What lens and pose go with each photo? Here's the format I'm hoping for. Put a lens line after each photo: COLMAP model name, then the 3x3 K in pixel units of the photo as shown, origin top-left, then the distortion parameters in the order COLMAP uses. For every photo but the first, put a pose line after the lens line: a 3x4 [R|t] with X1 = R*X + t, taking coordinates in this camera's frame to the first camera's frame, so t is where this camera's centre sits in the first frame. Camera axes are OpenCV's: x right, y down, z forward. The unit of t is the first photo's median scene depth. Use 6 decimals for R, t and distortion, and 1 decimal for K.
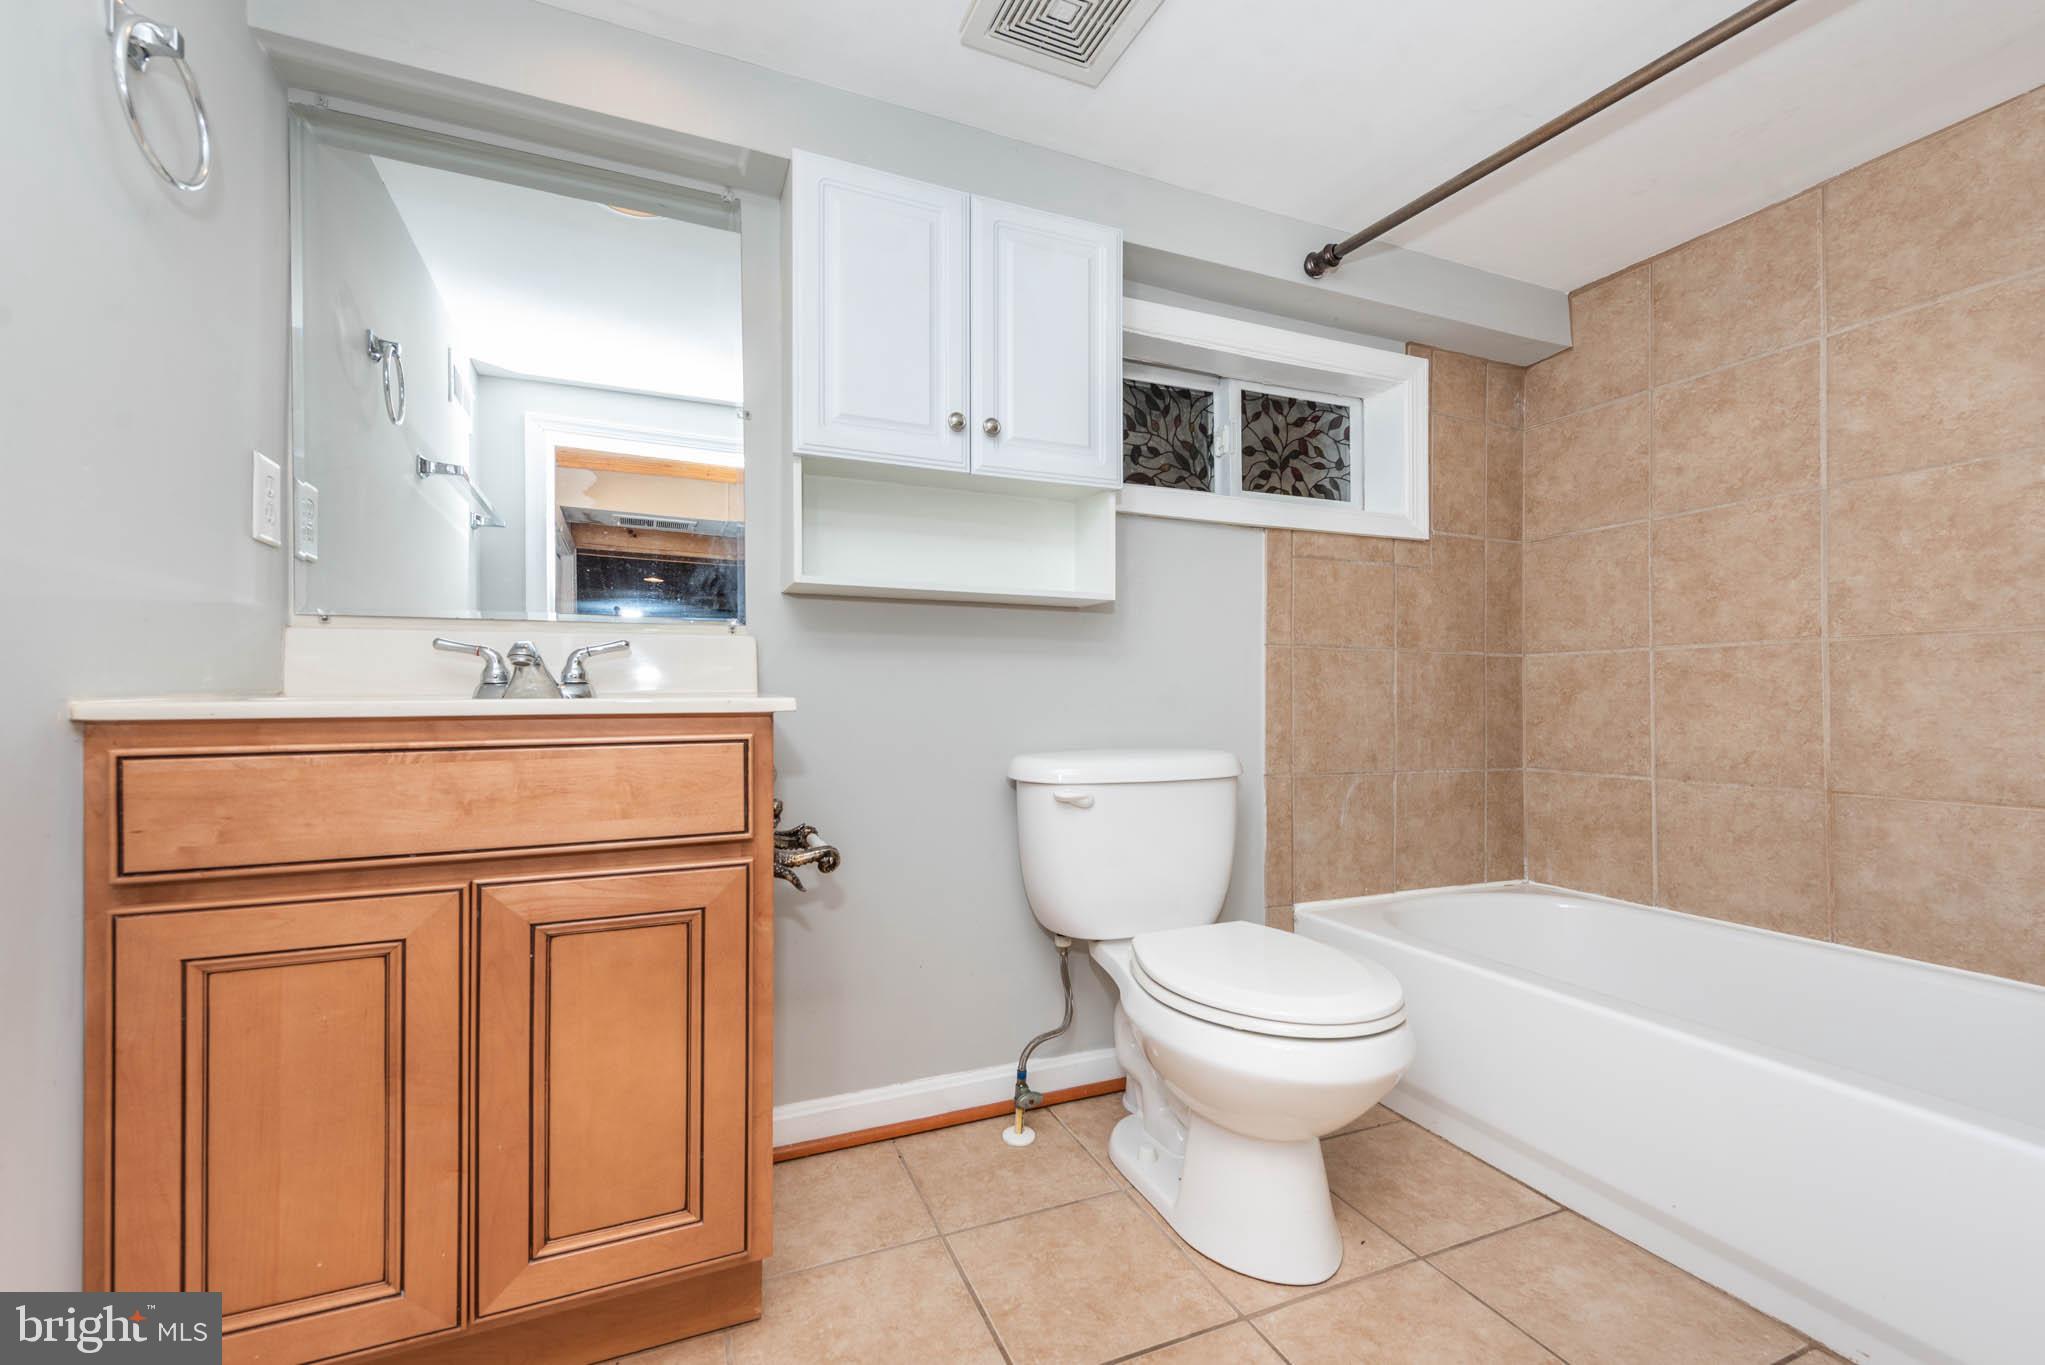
lens RADIAL K [[821.9, 0, 992.5], [0, 821.9, 703.4], [0, 0, 1]] dist [0.017414, -0.004288]
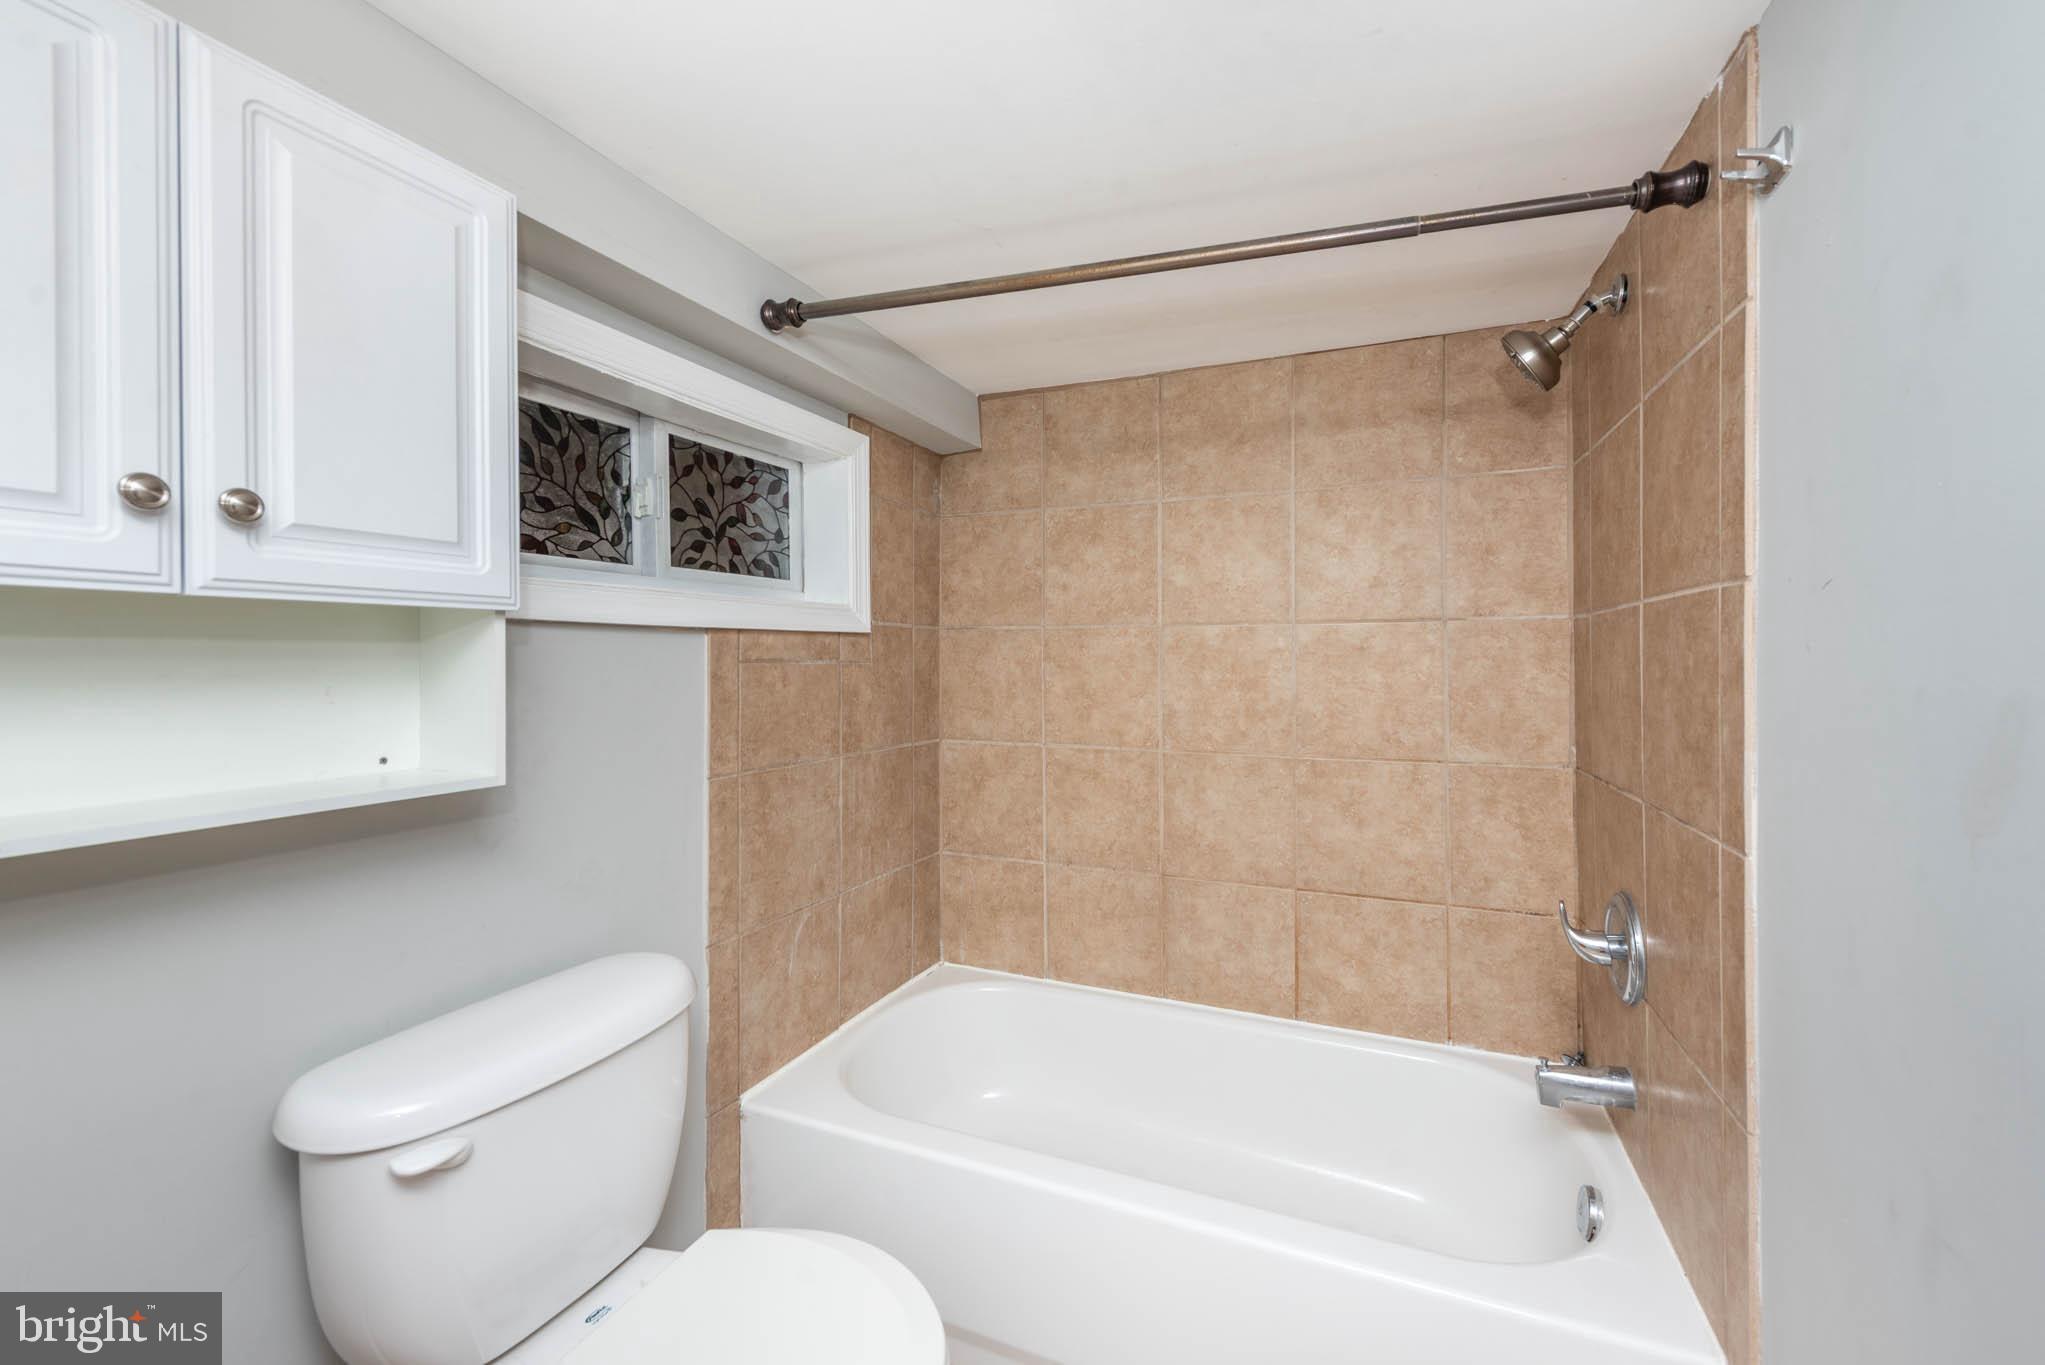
lens RADIAL K [[862.8, 0, 1022.5], [0, 862.8, 682.5], [0, 0, 1]] dist [0.022847, -0.009085]
pose [[0.722334, -0.004265, 0.691531, -0.017521], [-0.003496, 0.999946, 0.009818, -0.161694], [-0.691535, -0.009510, 0.722280, 0.196094]]
